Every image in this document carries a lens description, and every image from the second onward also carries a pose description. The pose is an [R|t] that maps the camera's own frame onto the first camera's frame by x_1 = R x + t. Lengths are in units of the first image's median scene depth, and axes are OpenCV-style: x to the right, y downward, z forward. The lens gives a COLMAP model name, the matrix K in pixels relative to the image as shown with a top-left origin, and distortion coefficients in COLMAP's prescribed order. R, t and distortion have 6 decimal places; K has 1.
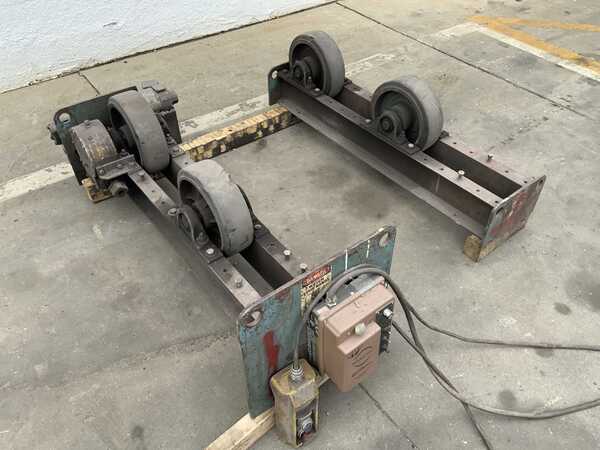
lens RADIAL K [[493.7, 0, 300.0], [0, 493.7, 225.0], [0, 0, 1]] dist [0.108660, -0.204488]
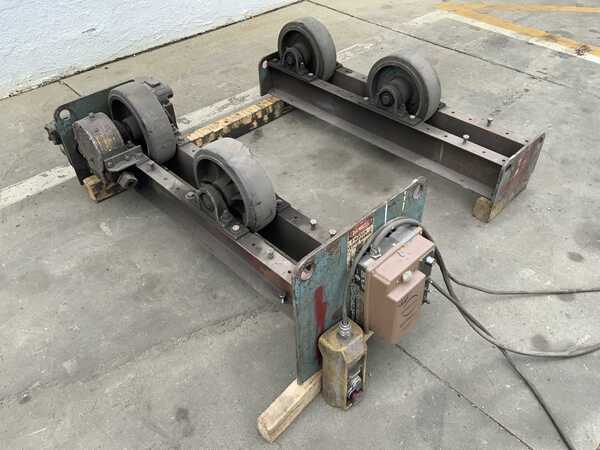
lens RADIAL K [[495.8, 0, 302.3], [0, 495.8, 224.5], [0, 0, 1]] dist [0.084675, -0.163008]
pose [[0.993886, -0.087652, 0.067144, -0.089590], [0.089480, 0.995682, -0.024725, 0.064761], [-0.064687, 0.030582, 0.997437, -0.003416]]
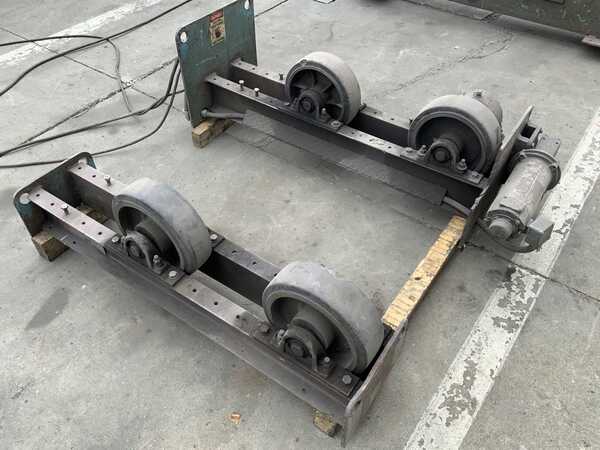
lens RADIAL K [[495.0, 0, 300.0], [0, 495.0, 225.0], [0, 0, 1]] dist [0.059235, -0.099639]
pose [[-0.955658, 0.213261, -0.203069, 0.170853], [-0.195173, 0.057676, 0.979071, -1.017216], [0.220510, 0.975291, -0.013495, 1.091536]]
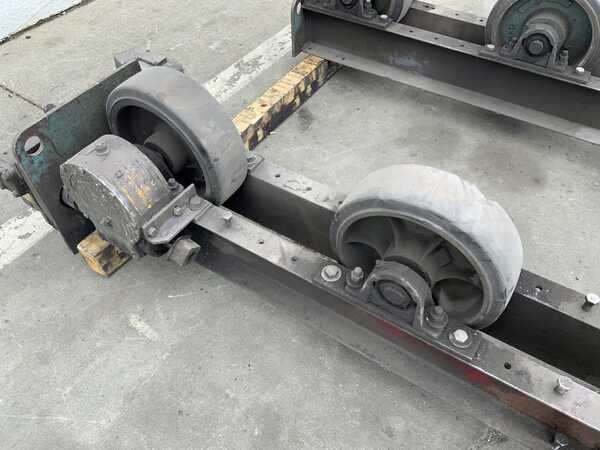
lens RADIAL K [[495.8, 0, 302.3], [0, 495.8, 224.5], [0, 0, 1]] dist [0.084675, -0.163008]
pose [[0.943241, -0.256666, 0.210757, -0.328590], [0.235783, 0.964456, 0.119297, -0.127706], [-0.233886, -0.062833, 0.970232, 0.414989]]
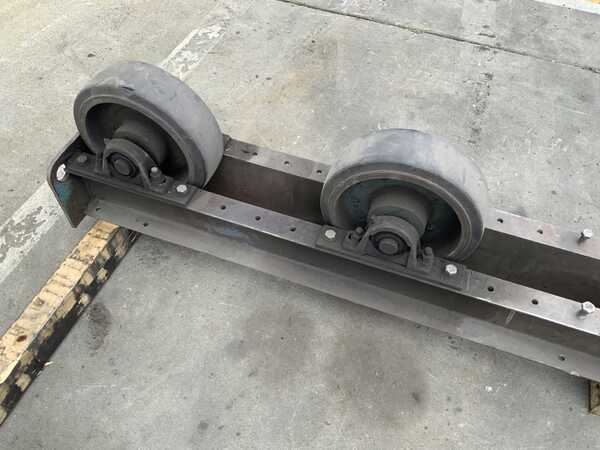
lens RADIAL K [[495.8, 0, 302.3], [0, 495.8, 224.5], [0, 0, 1]] dist [0.084675, -0.163008]
pose [[0.851814, -0.403371, 0.334224, -0.044325], [0.344480, 0.911992, 0.222719, -0.357363], [-0.394648, -0.074582, 0.915800, 0.614544]]
